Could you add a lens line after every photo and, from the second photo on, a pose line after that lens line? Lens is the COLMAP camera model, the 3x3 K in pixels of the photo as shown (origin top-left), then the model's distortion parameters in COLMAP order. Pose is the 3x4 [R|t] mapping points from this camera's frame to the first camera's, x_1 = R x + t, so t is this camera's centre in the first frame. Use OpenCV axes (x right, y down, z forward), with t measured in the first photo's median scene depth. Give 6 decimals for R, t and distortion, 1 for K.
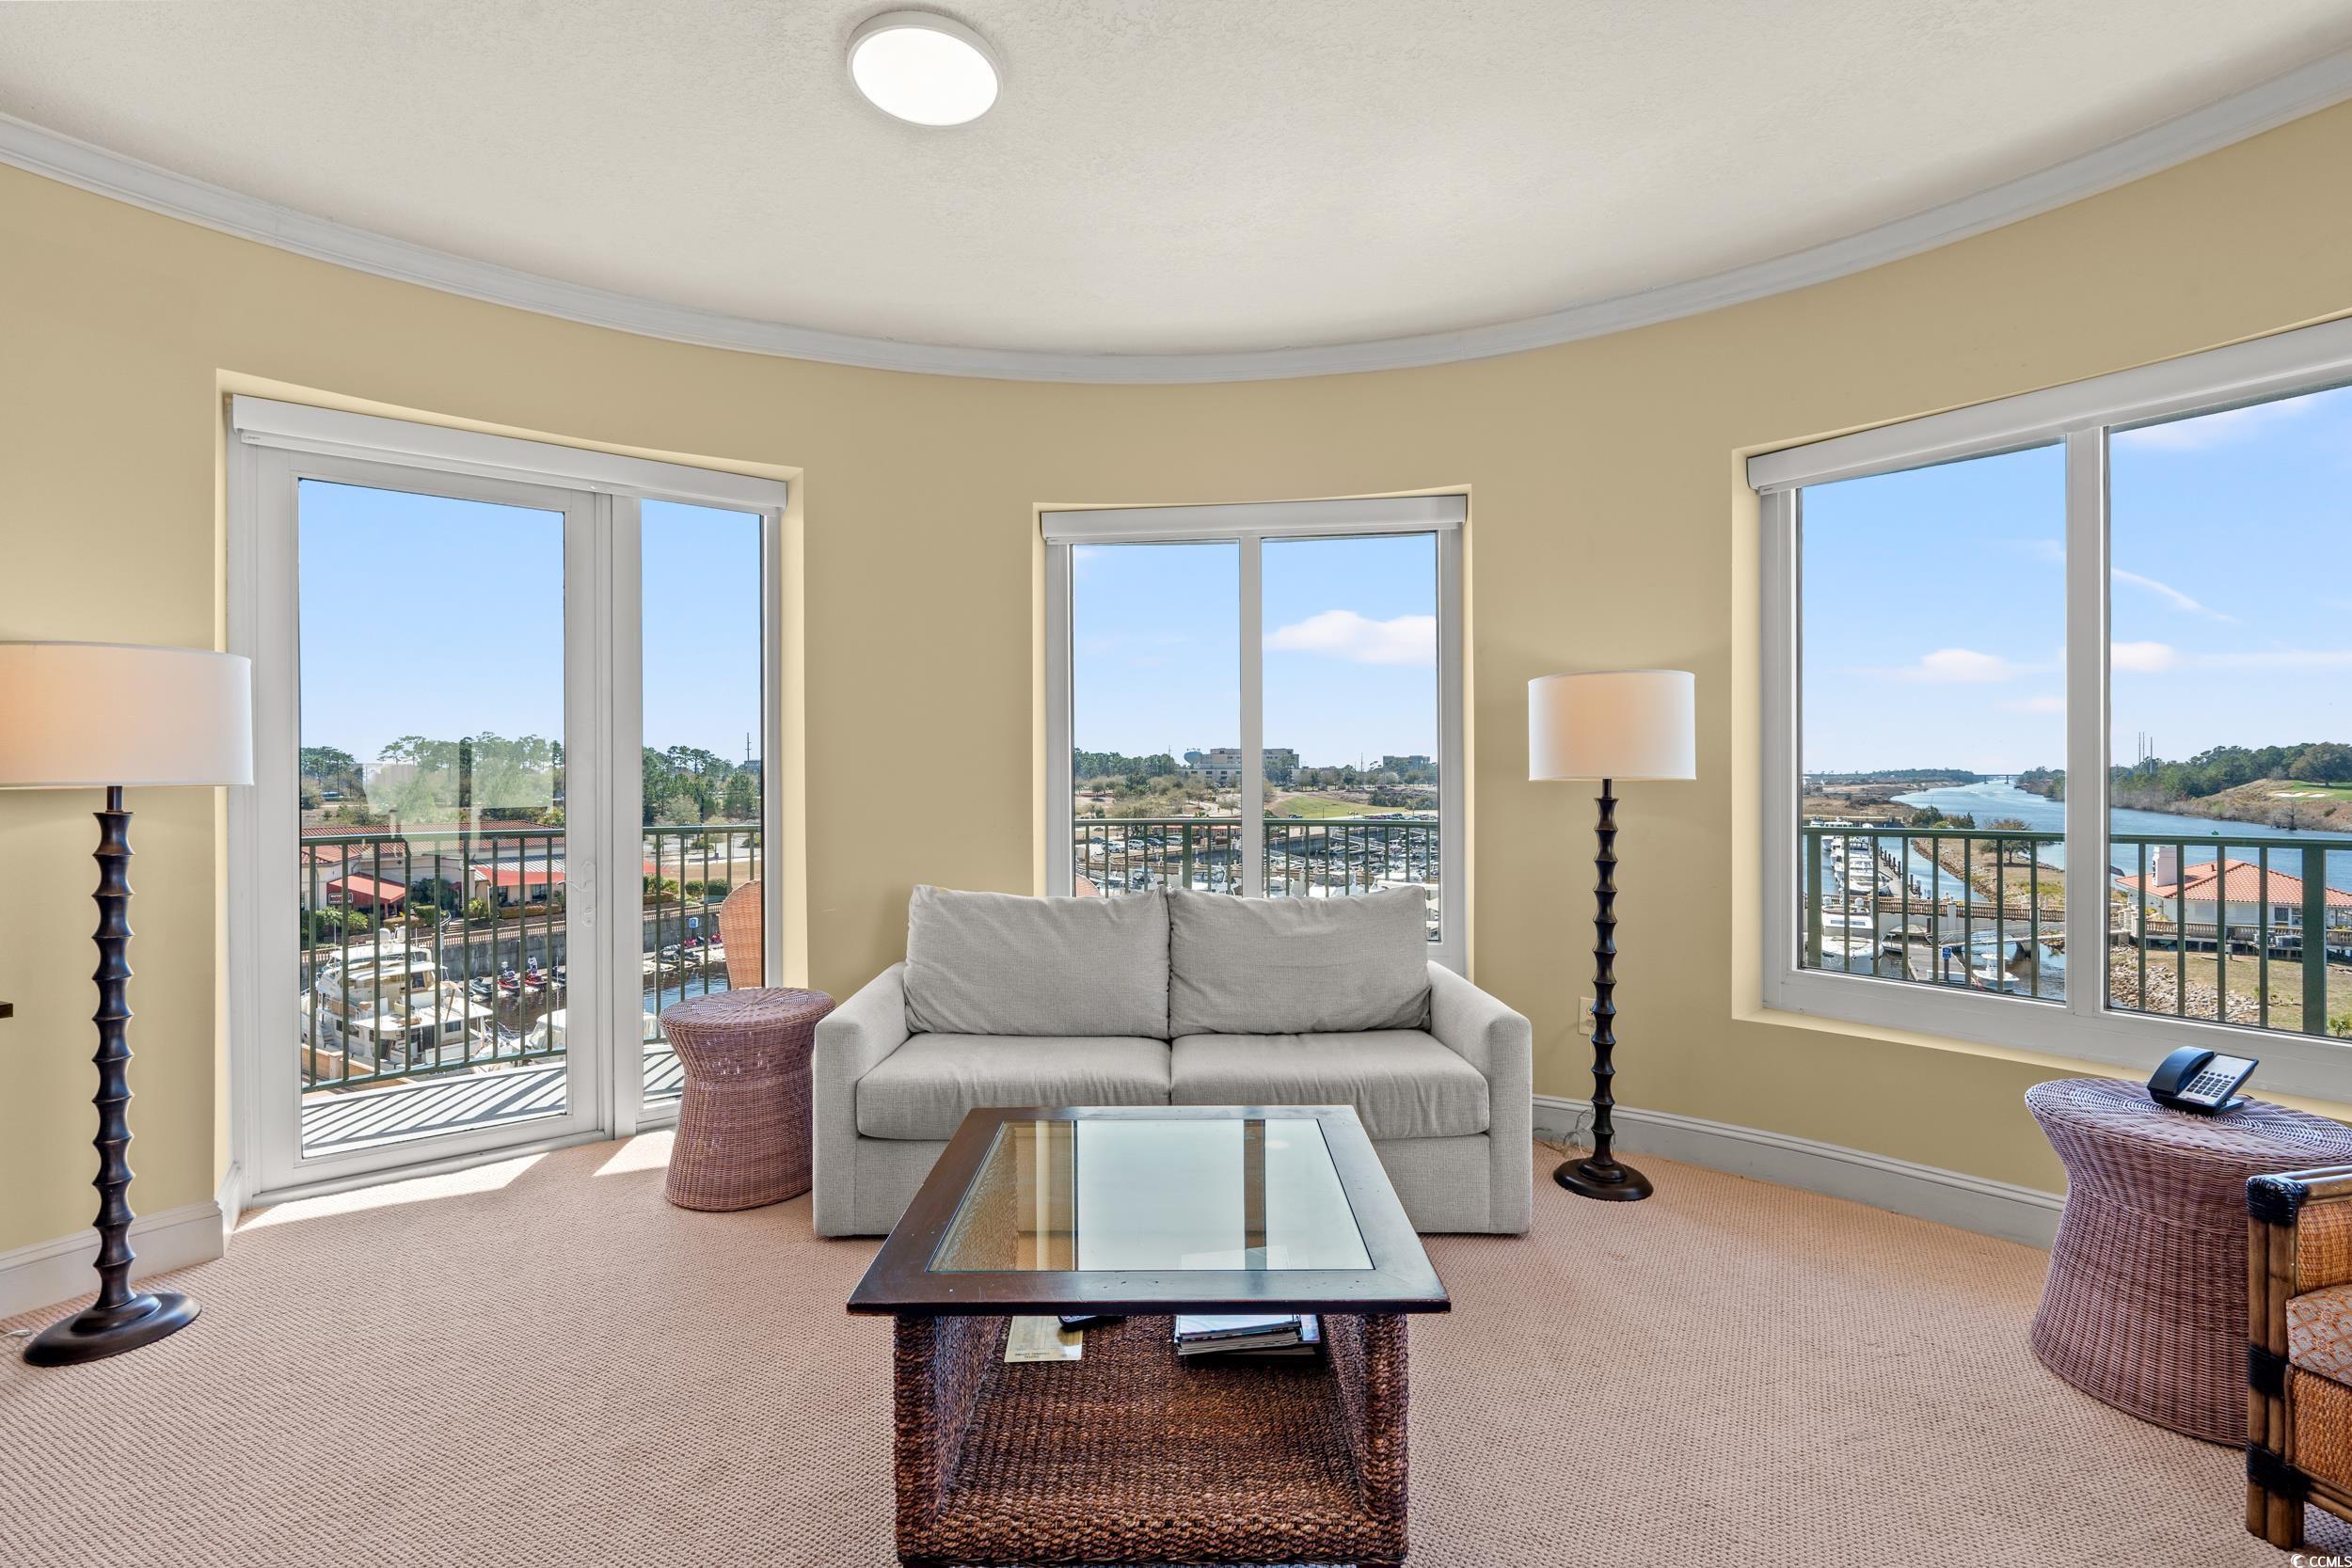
lens RADIAL K [[1043.6, 0, 1171.1], [0, 1043.6, 781.3], [0, 0, 1]] dist [-0.001059, 0.000005]
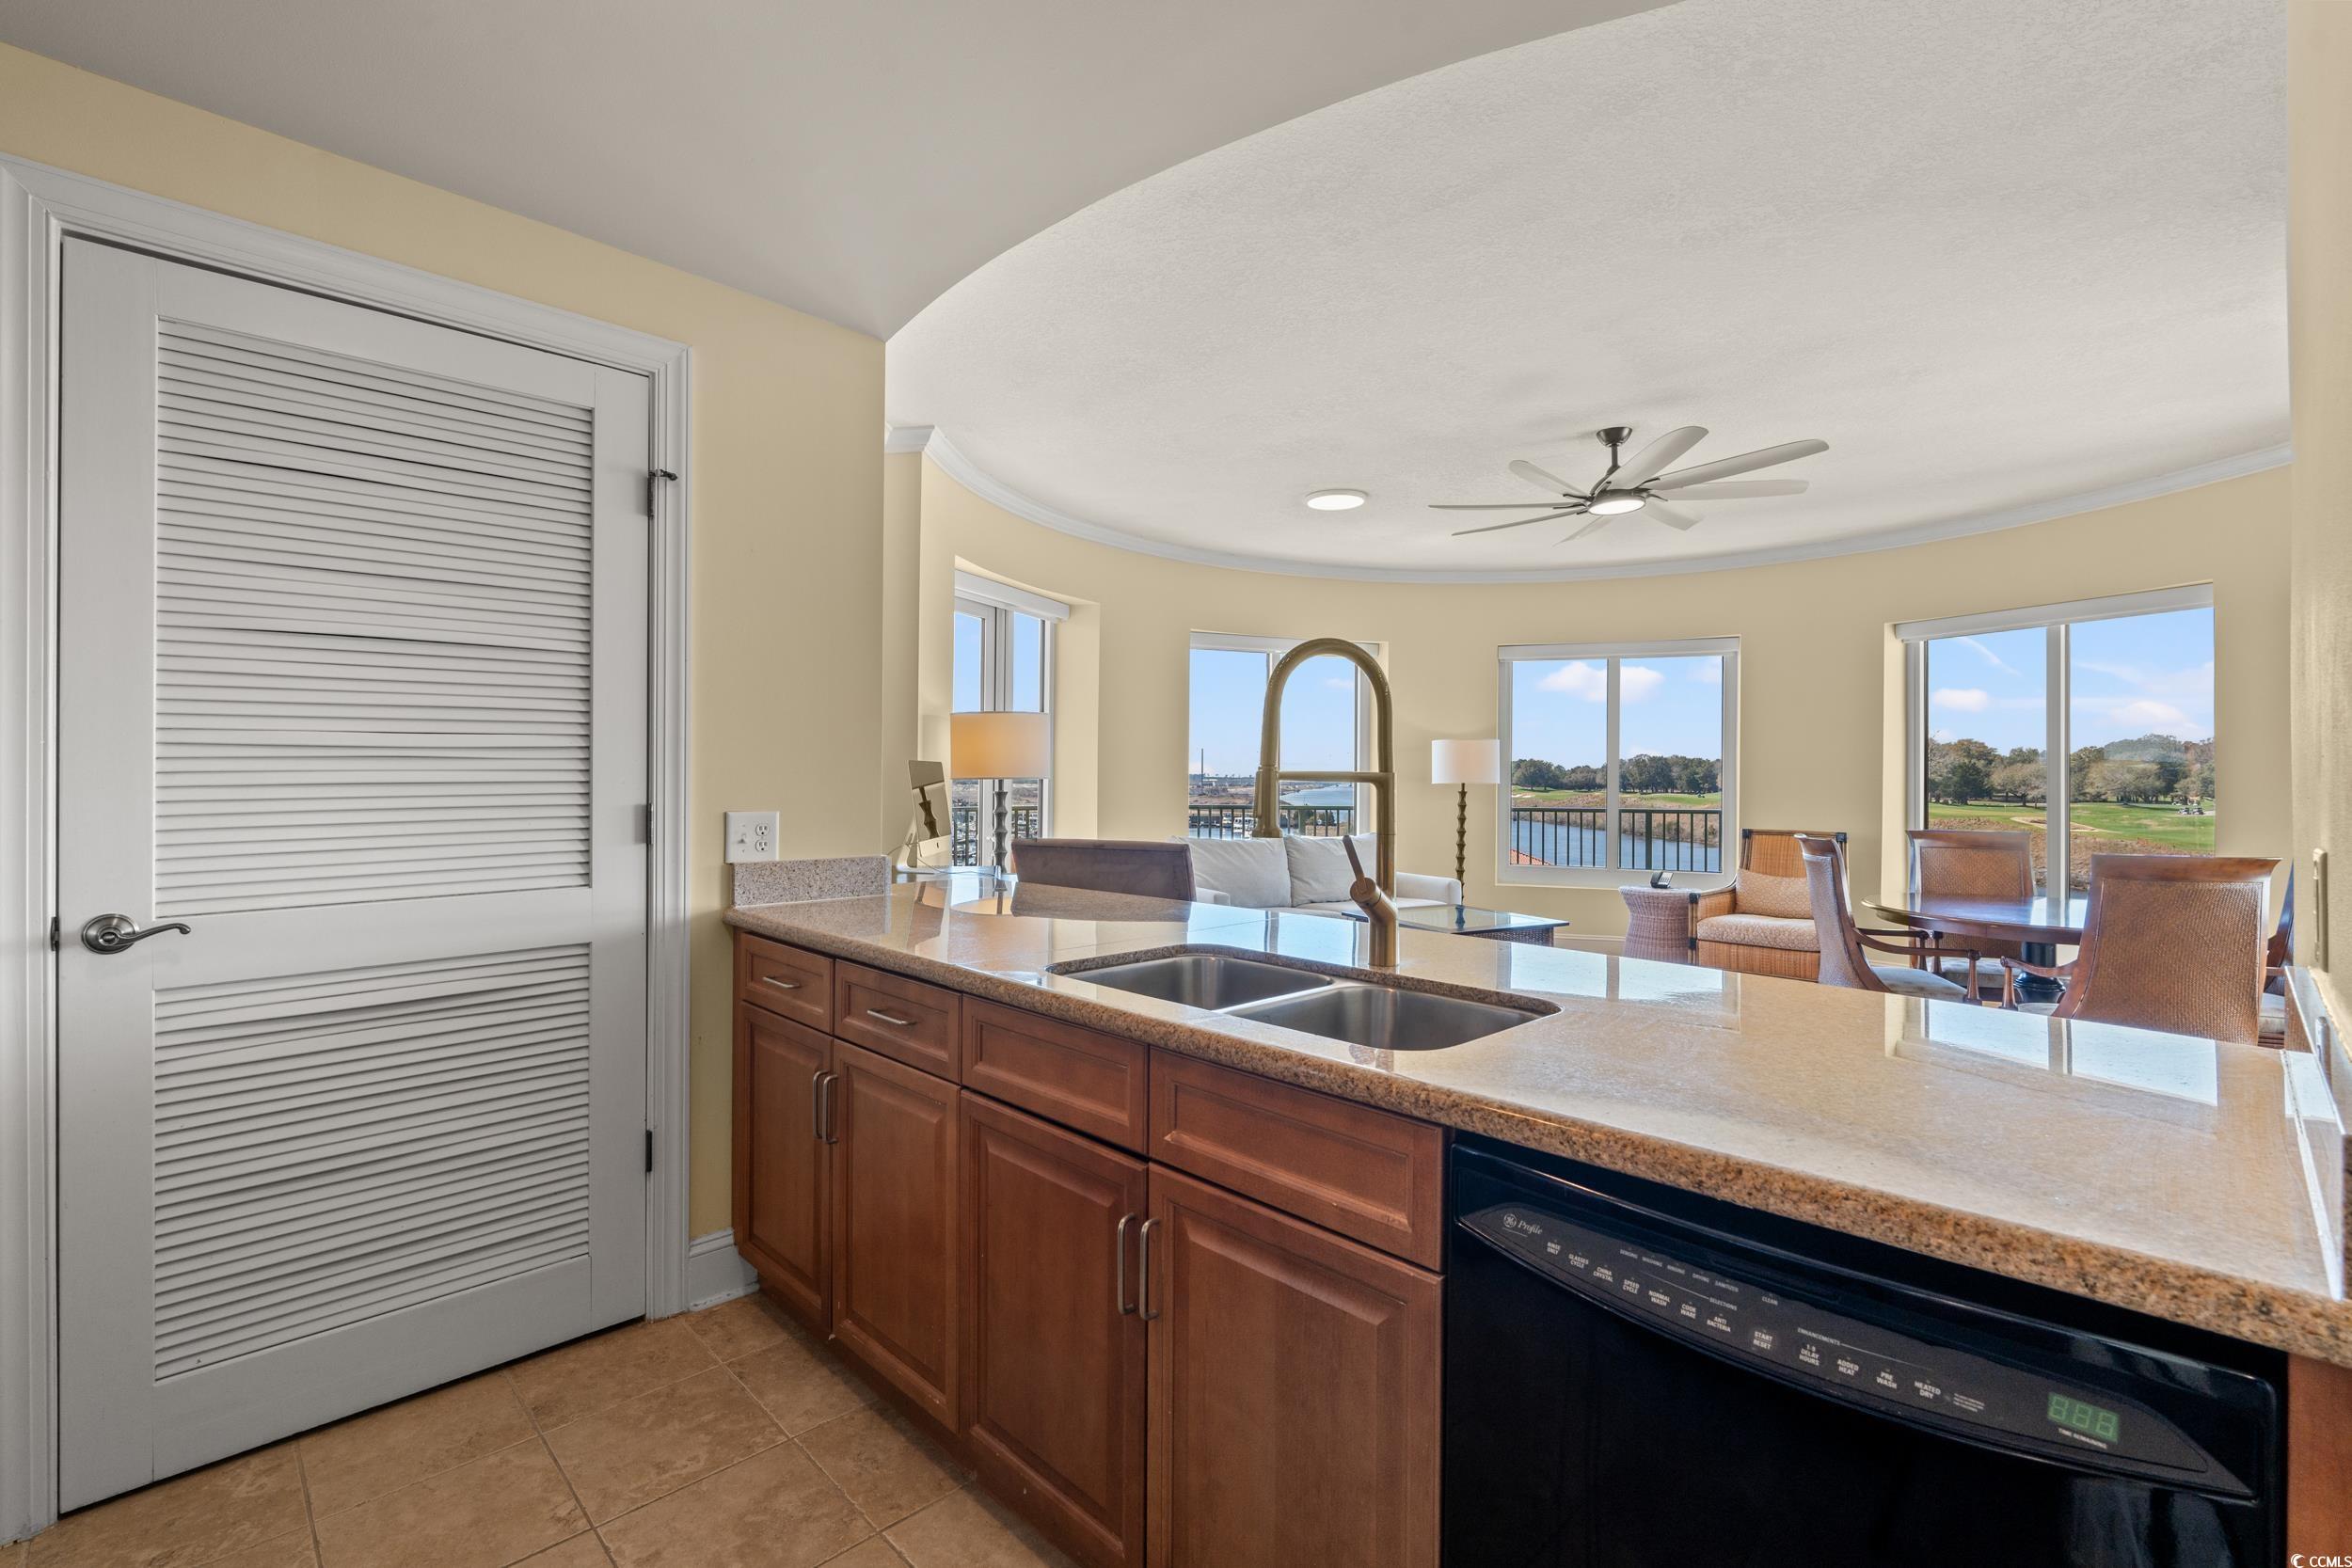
lens RADIAL K [[1055.0, 0, 1168.3], [0, 1055.0, 783.0], [0, 0, 1]] dist [-0.004423, -0.000450]
pose [[0.872939, 0.009500, 0.487737, -1.184451], [-0.011298, 0.999936, 0.000746, 0.003104], [-0.487699, -0.006162, 0.872990, -0.671600]]
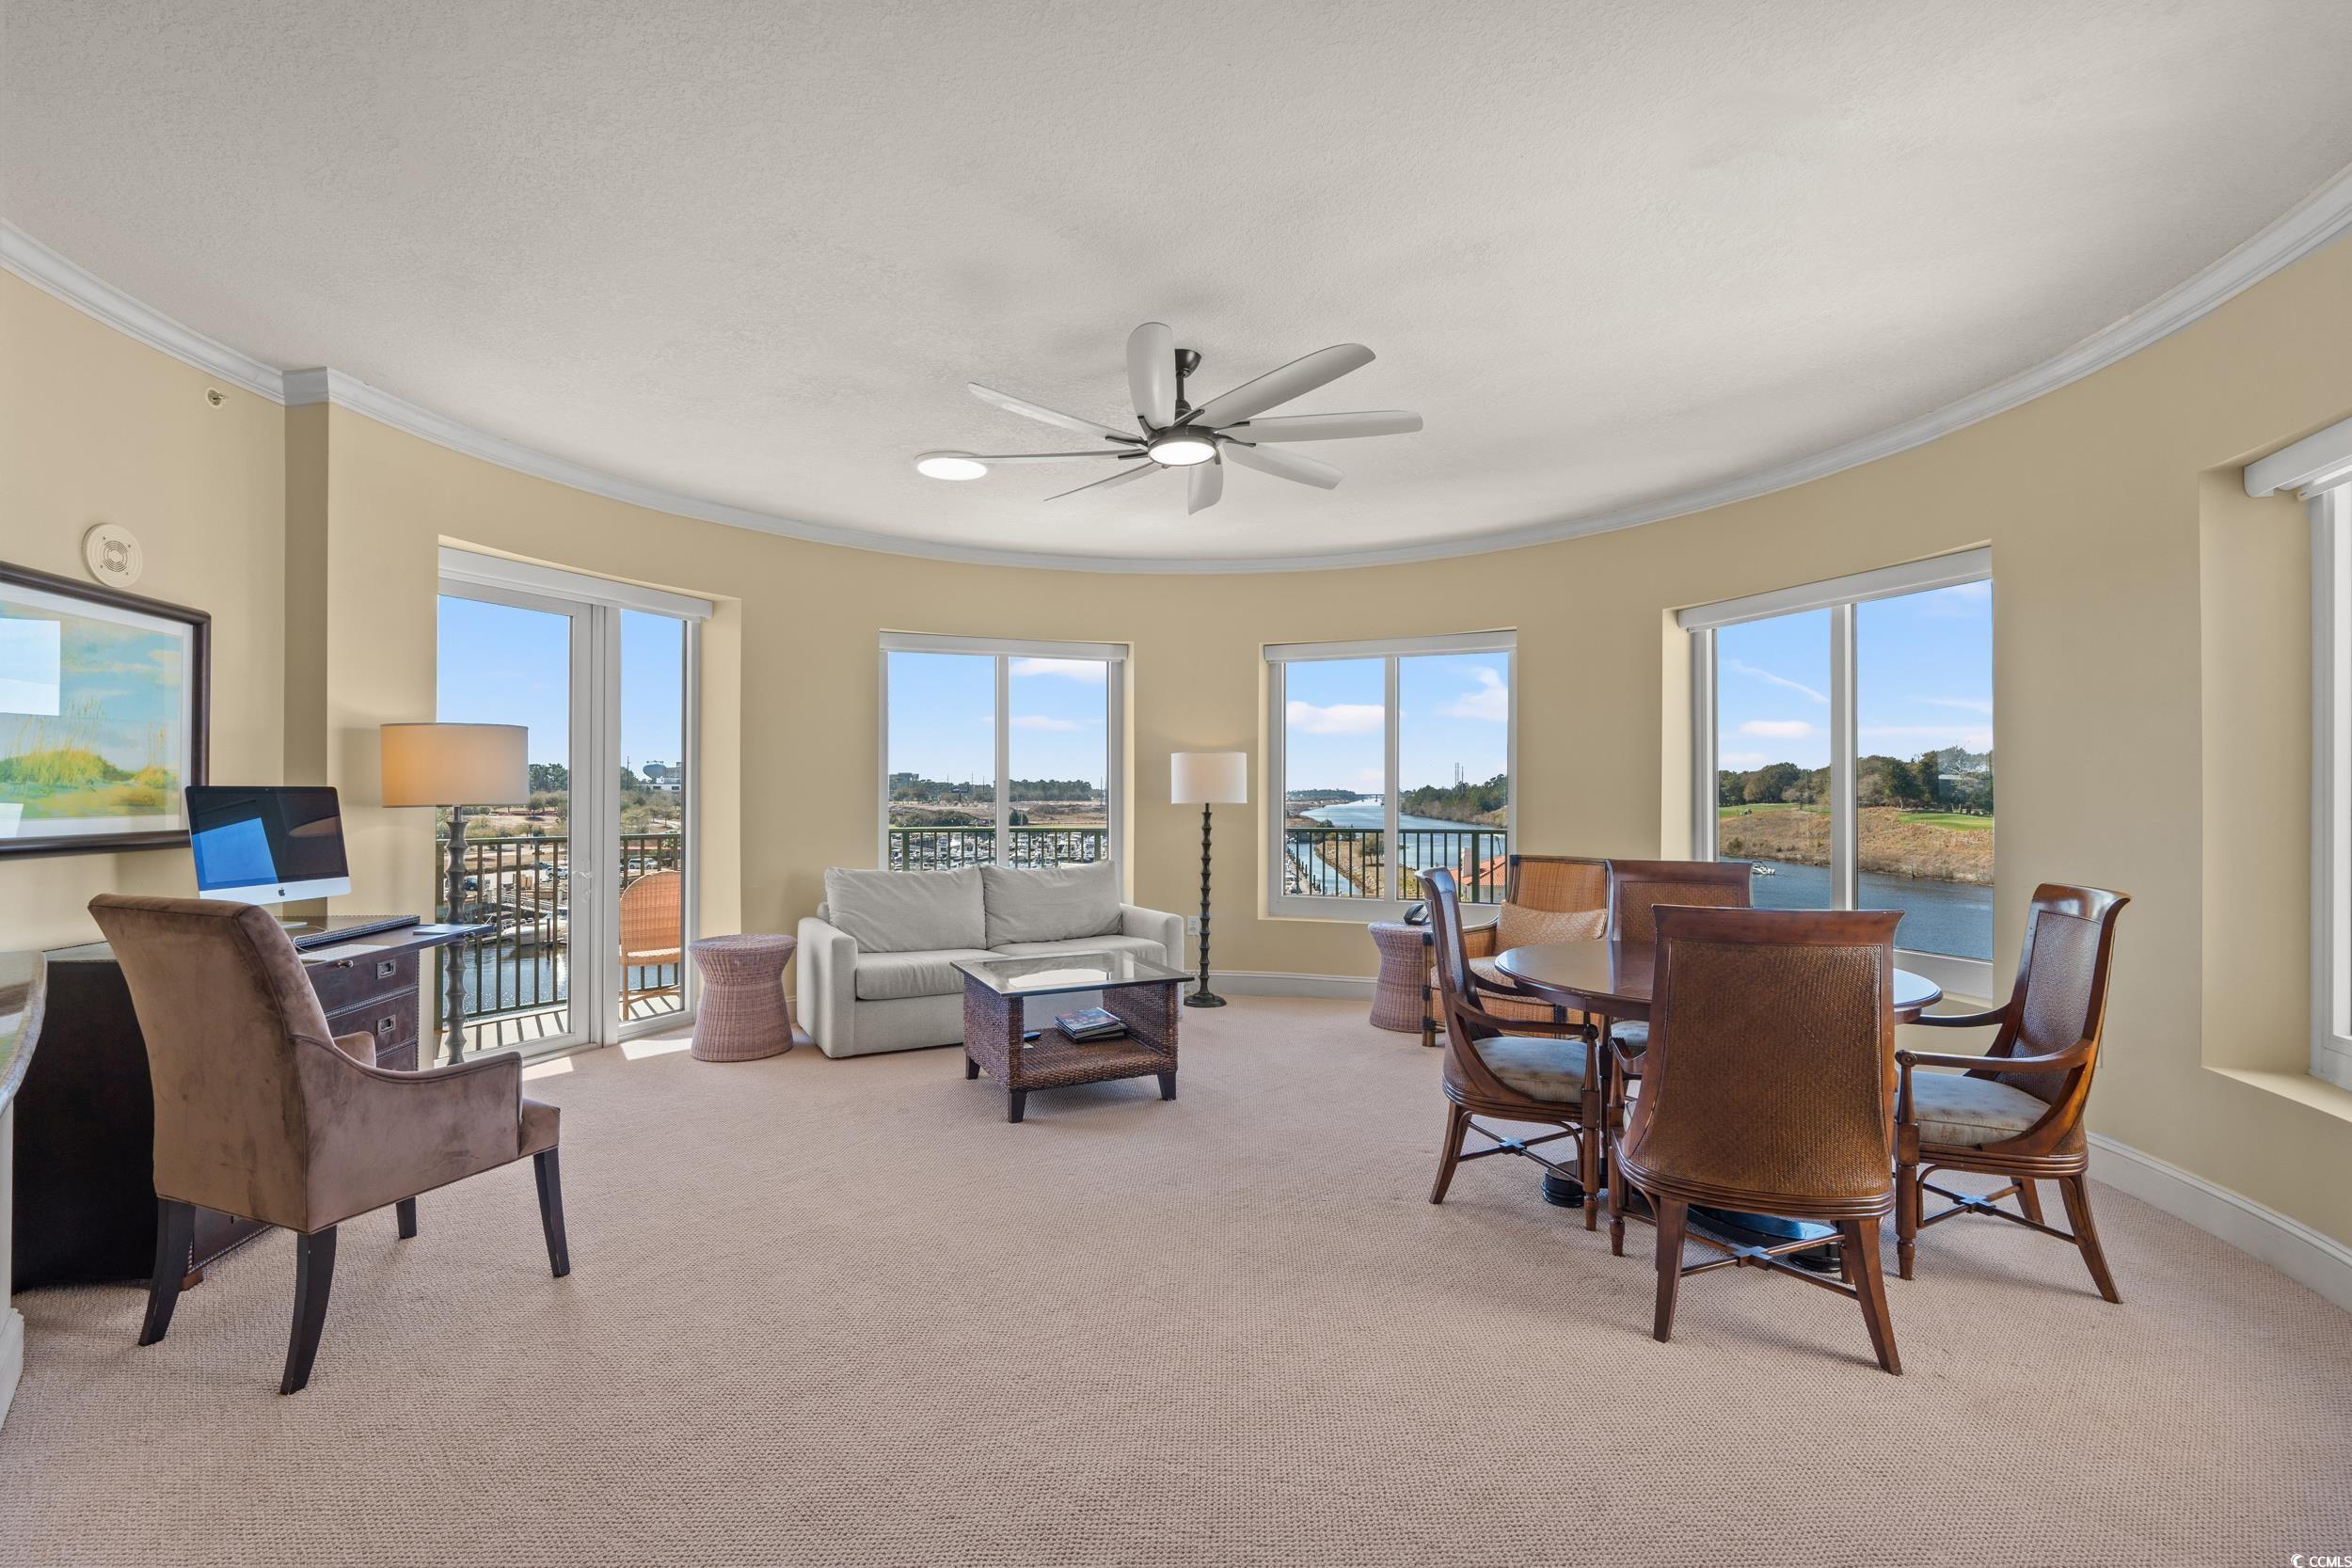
lens RADIAL K [[1052.6, 0, 1181.3], [0, 1052.6, 792.5], [0, 0, 1]] dist [0.001252, 0.000064]
pose [[0.881284, 0.005669, 0.472553, -0.533456], [-0.003177, 0.999977, -0.006070, -0.008326], [-0.472577, 0.003848, 0.881281, -0.700529]]
